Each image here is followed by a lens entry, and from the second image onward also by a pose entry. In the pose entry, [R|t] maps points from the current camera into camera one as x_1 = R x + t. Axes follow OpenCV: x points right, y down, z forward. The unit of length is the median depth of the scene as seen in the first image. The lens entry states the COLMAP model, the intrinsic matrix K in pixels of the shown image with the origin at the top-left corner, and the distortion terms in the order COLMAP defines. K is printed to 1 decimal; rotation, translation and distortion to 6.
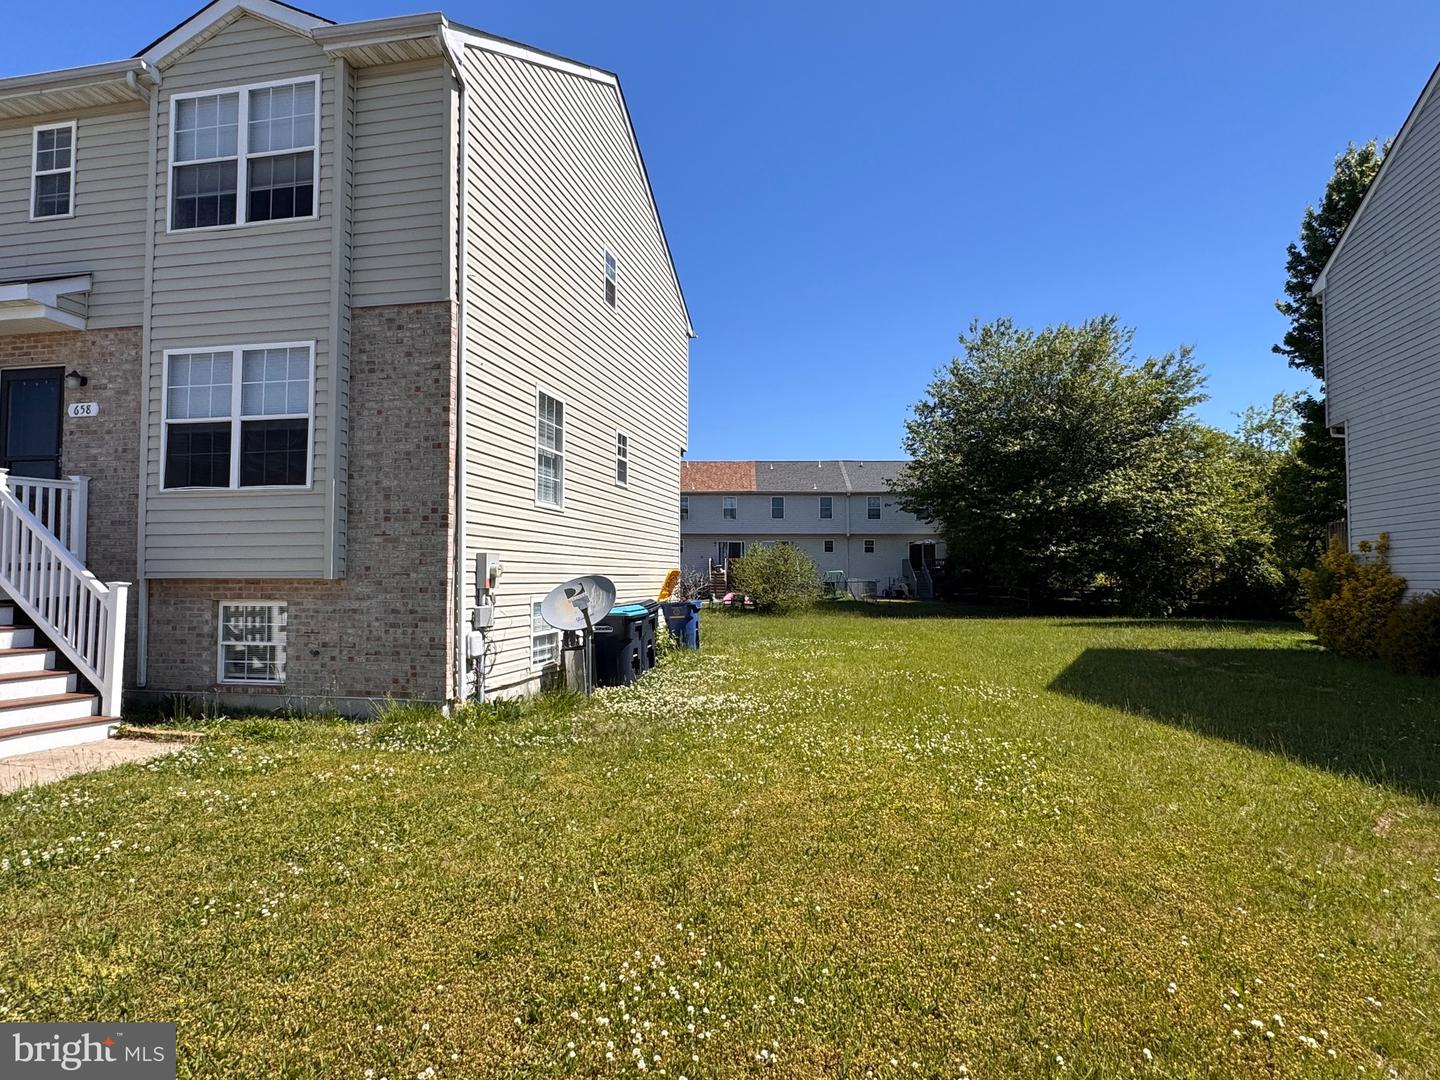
lens RADIAL K [[854.6, 0, 715.8], [0, 854.6, 538.3], [0, 0, 1]] dist [0.004802, 0.000814]
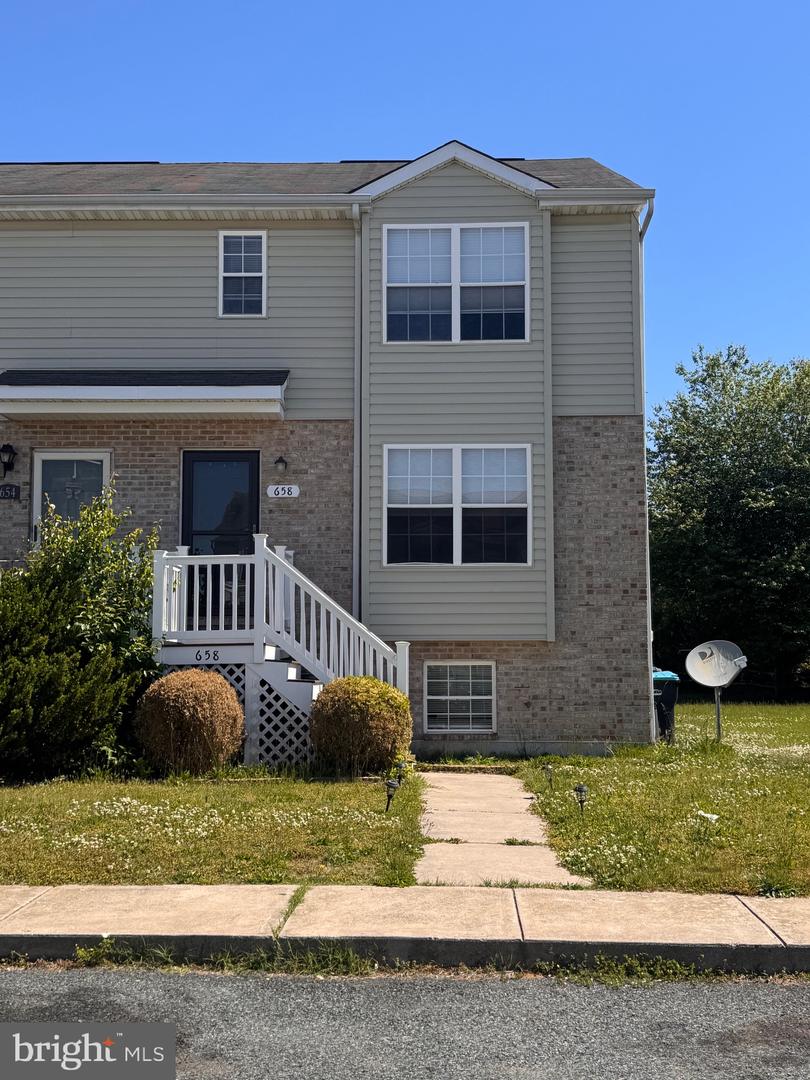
lens RADIAL K [[1261.8, 0, 405.5], [0, 1261.8, 540.4], [0, 0, 1]] dist [0.159313, 0.000000]
pose [[0.981999, 0.016608, 0.188157, -0.964815], [-0.006497, 0.998507, -0.054230, 0.003348], [-0.188776, 0.052031, 0.980641, -0.702633]]
